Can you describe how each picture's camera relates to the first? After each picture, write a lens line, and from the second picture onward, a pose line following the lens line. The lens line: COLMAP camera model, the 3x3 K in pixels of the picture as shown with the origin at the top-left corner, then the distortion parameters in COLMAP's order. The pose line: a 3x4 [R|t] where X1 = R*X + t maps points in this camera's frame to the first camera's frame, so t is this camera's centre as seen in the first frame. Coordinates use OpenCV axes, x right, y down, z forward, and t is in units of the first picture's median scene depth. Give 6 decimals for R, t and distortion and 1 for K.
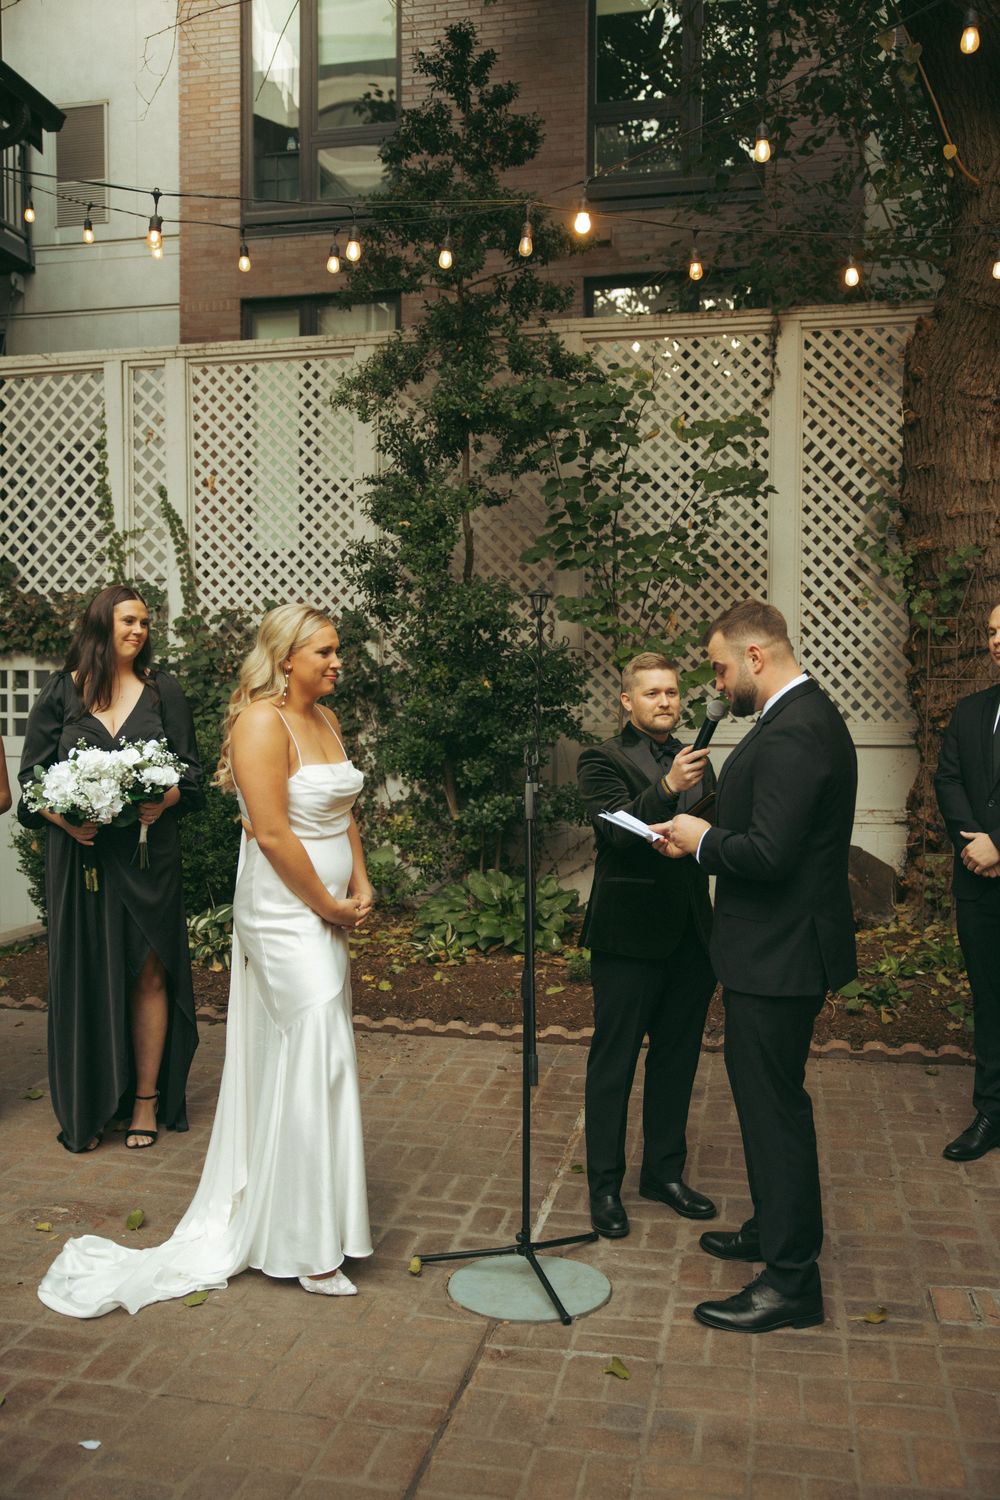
lens RADIAL K [[1315.7, 0, 497.0], [0, 1315.7, 761.2], [0, 0, 1]] dist [-0.066868, 0.097269]
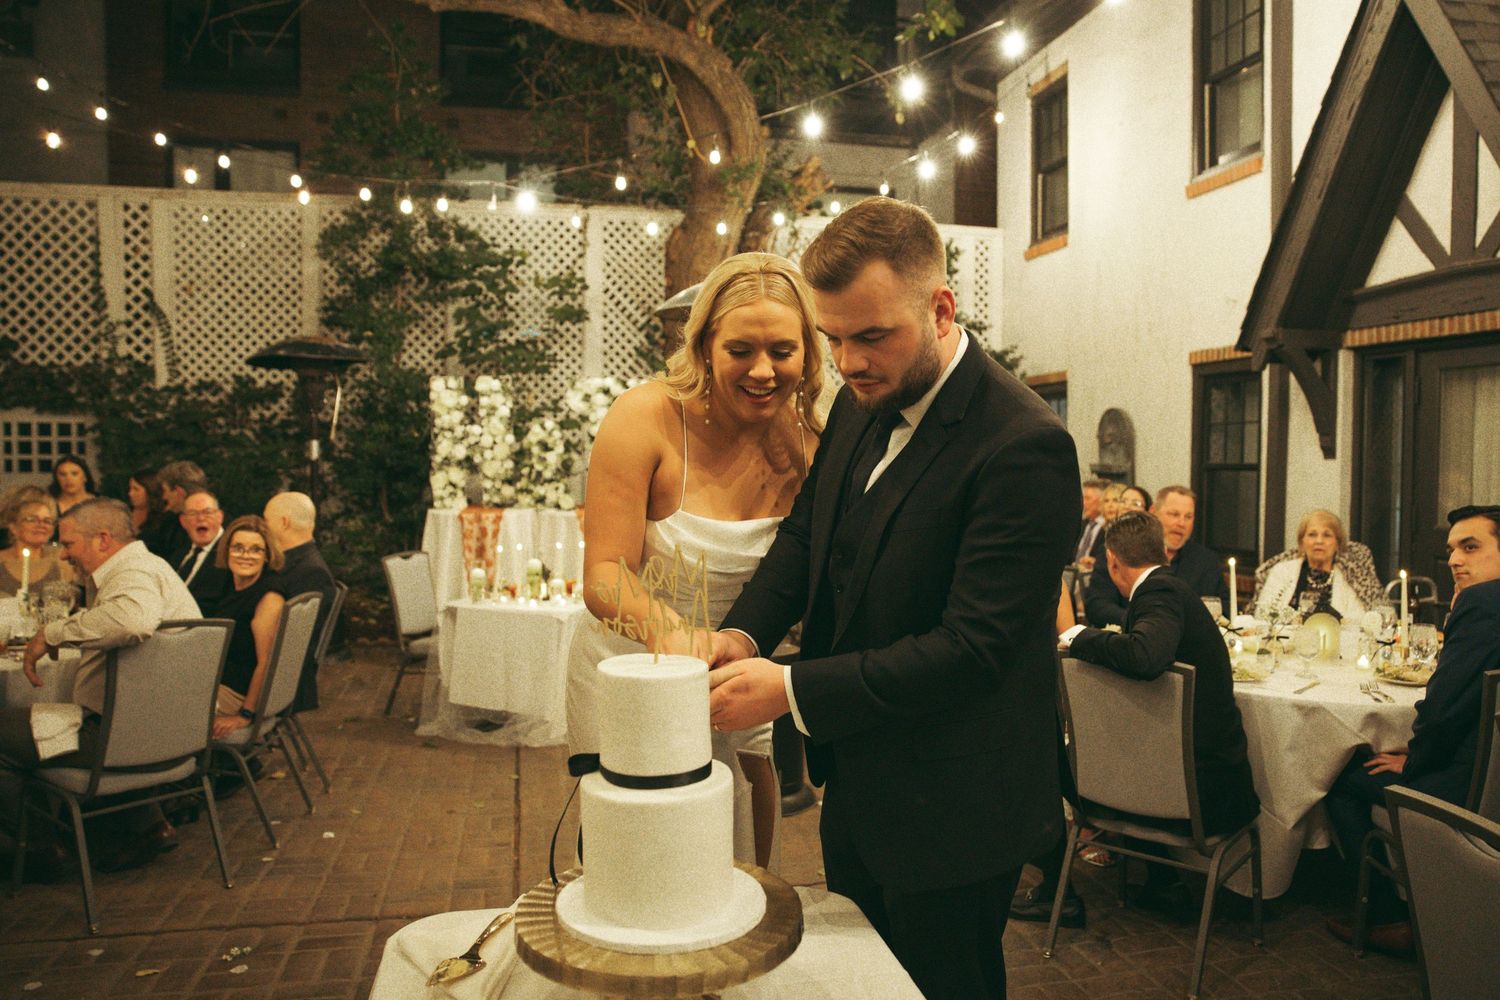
lens RADIAL K [[1095.4, 0, 786.9], [0, 1095.4, 502.3], [0, 0, 1]] dist [-0.121690, 0.095005]
pose [[0.902173, -0.021445, 0.430841, -0.151190], [0.017181, 0.999757, 0.013786, 0.010786], [-0.431032, -0.005035, 0.902322, -0.332538]]
